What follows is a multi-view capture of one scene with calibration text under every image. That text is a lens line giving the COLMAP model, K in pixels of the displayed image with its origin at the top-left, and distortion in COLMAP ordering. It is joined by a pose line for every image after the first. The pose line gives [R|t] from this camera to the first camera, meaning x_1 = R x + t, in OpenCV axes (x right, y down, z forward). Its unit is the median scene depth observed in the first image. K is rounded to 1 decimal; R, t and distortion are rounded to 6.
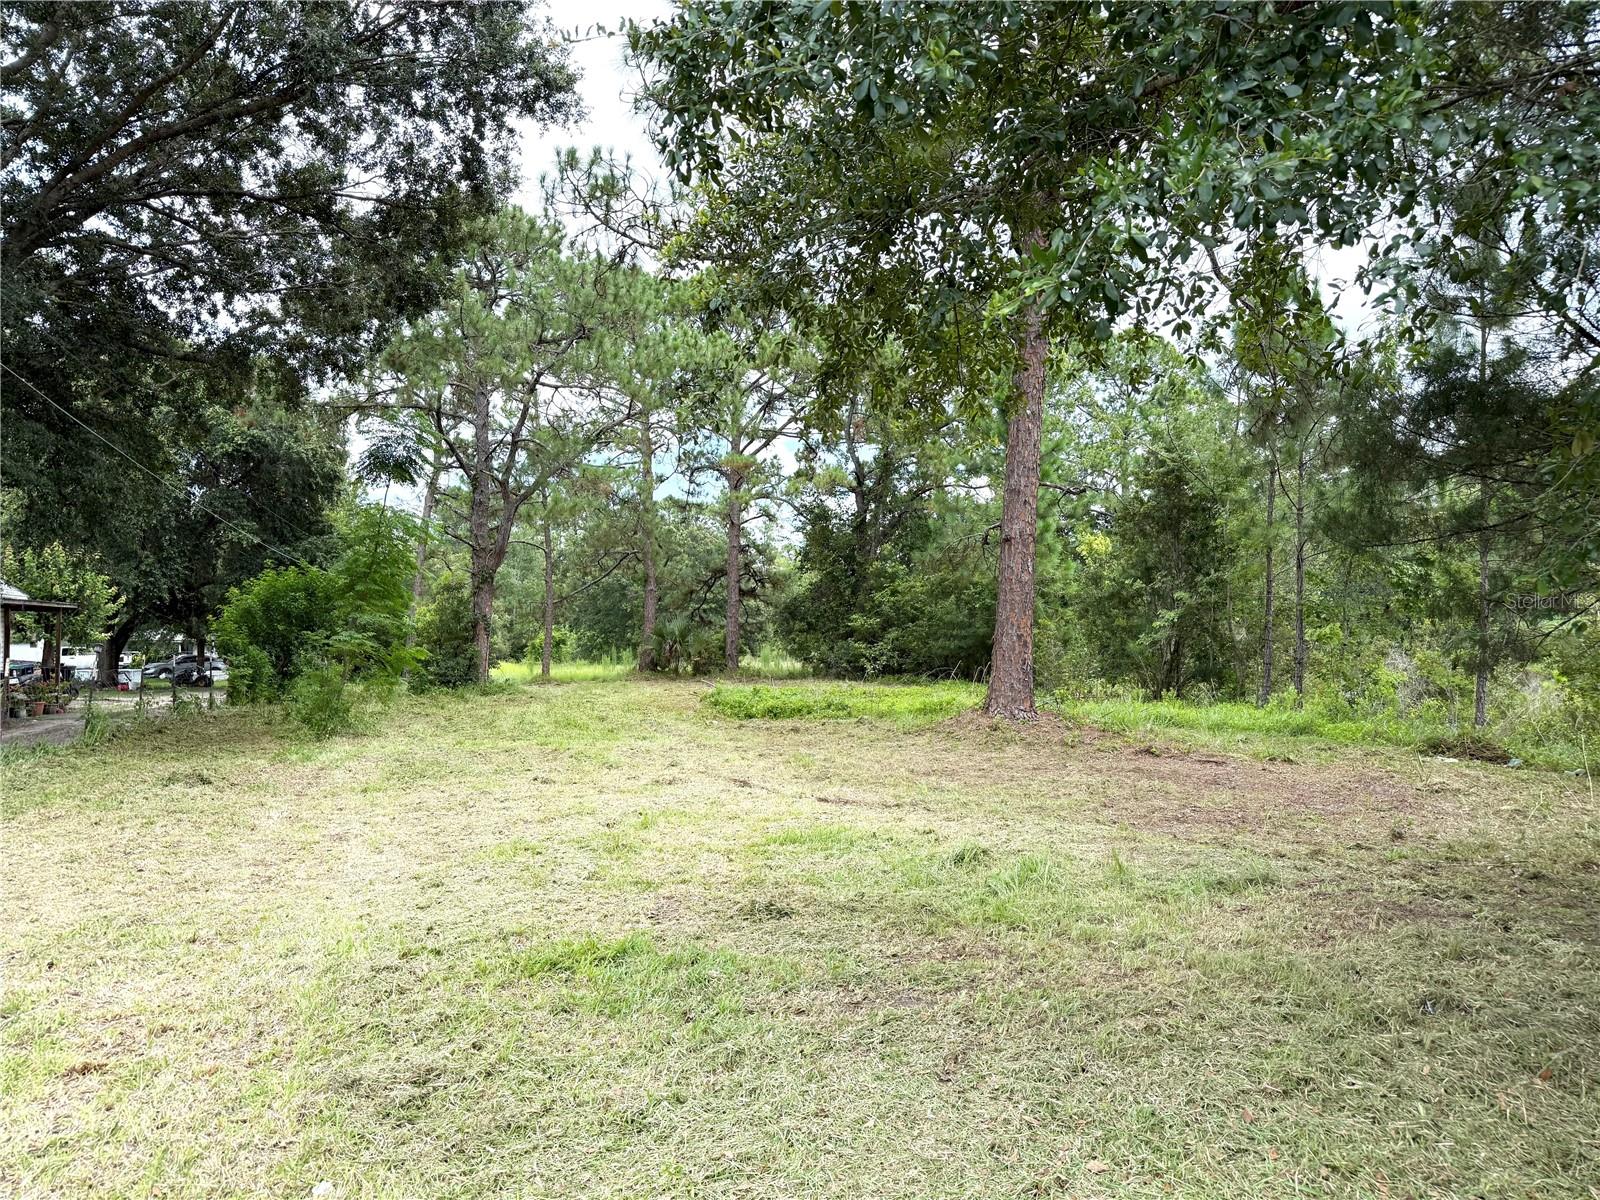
lens RADIAL K [[1113.4, 0, 802.5], [0, 1113.4, 613.1], [0, 0, 1]] dist [0.042655, -0.046517]
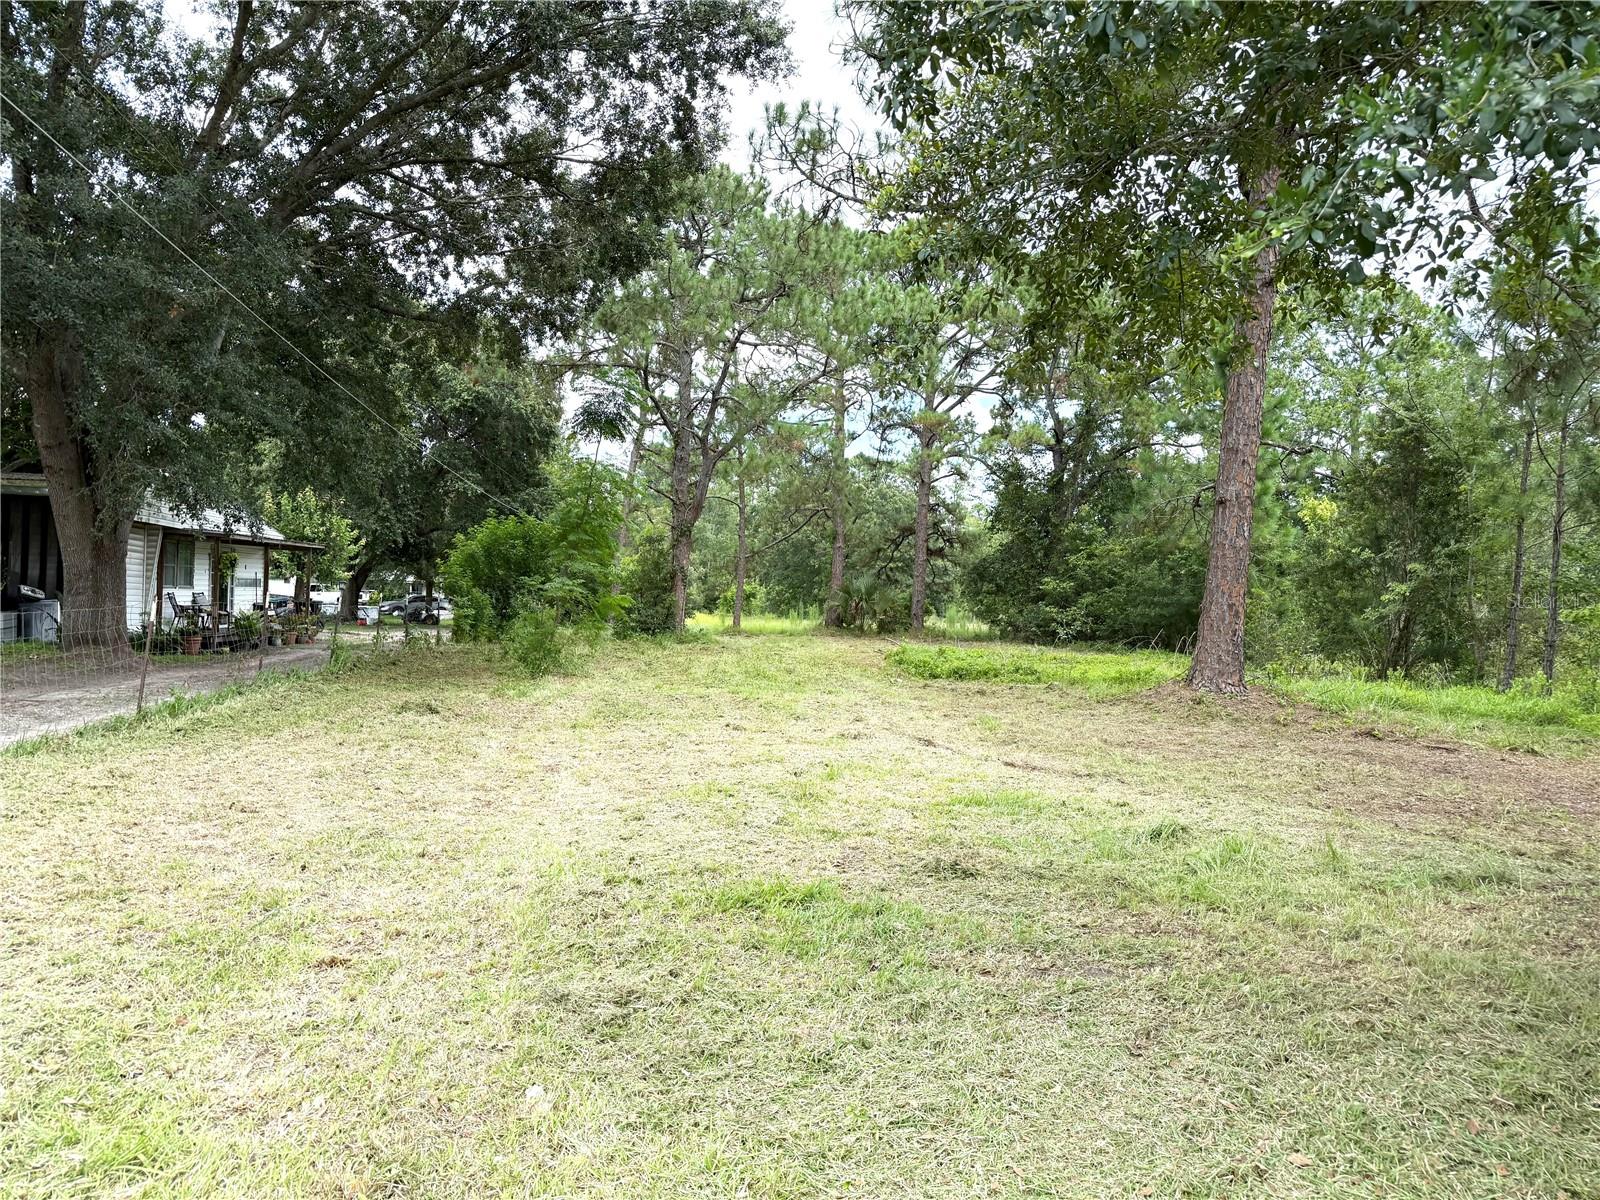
lens RADIAL K [[1113.4, 0, 794.7], [0, 1113.4, 610.4], [0, 0, 1]] dist [0.042655, -0.046517]
pose [[0.984242, 0.037108, -0.172890, -0.003299], [-0.031045, 0.998809, 0.037645, 0.000925], [0.174081, -0.031685, 0.984222, -0.000007]]
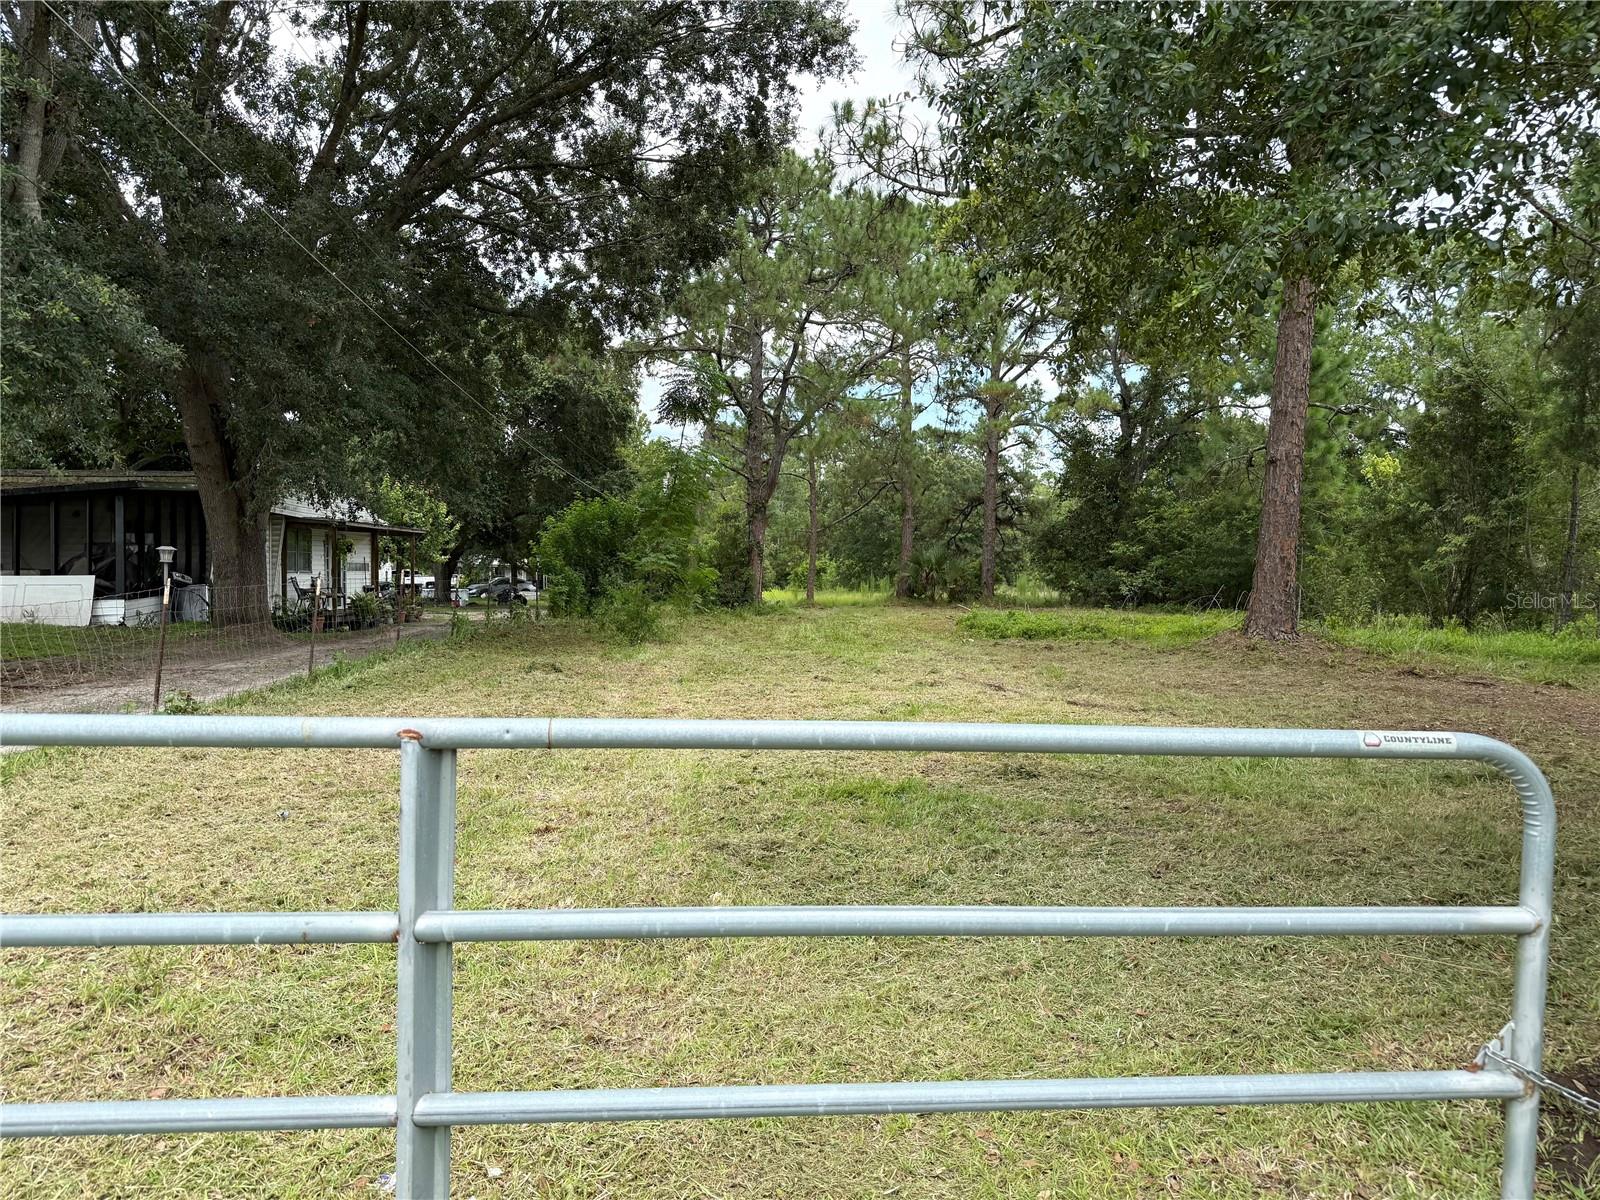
lens RADIAL K [[1113.4, 0, 799.7], [0, 1113.4, 614.4], [0, 0, 1]] dist [0.042655, -0.046517]
pose [[0.973255, 0.017380, -0.229070, 0.005268], [-0.002785, 0.997953, 0.063886, 0.009179], [0.229711, -0.061540, 0.971311, -0.104596]]
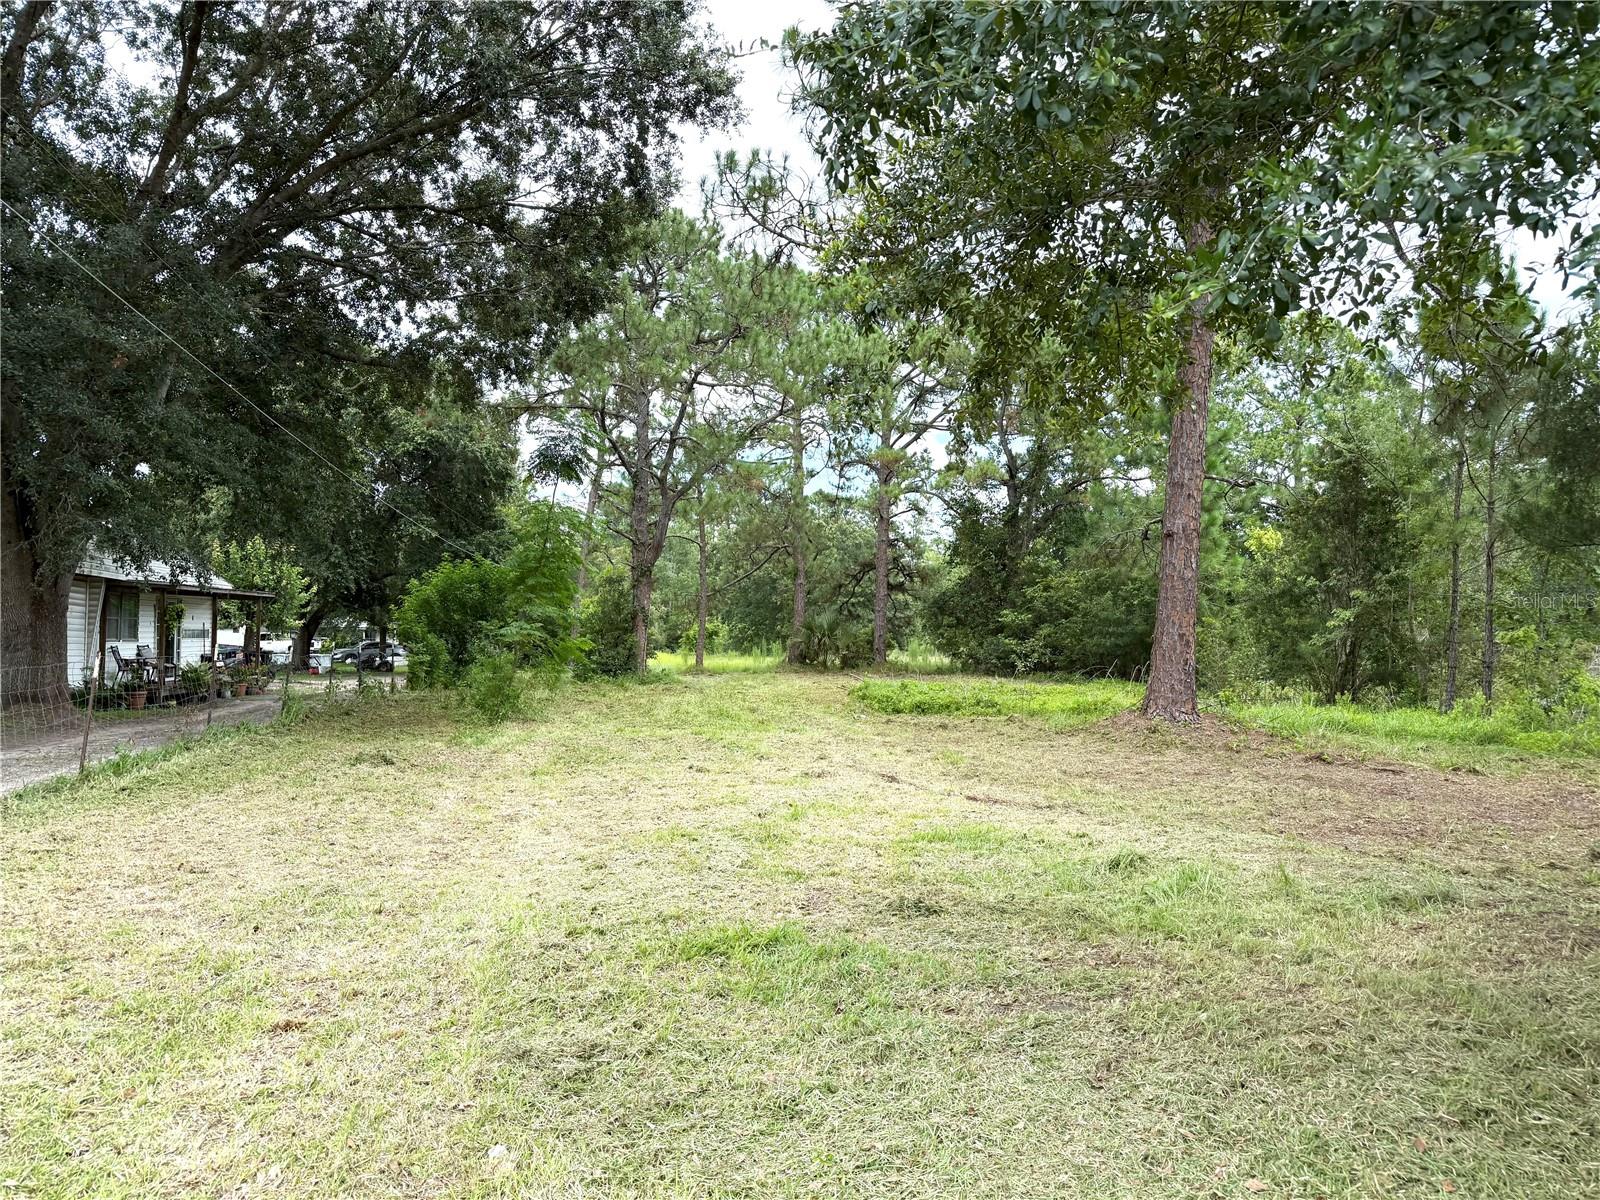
lens RADIAL K [[1113.4, 0, 811.4], [0, 1113.4, 610.9], [0, 0, 1]] dist [0.042655, -0.046517]
pose [[0.992022, 0.010096, -0.125657, -0.000905], [-0.009617, 0.999944, 0.004418, -0.001802], [0.125695, -0.003175, 0.992064, -0.004028]]
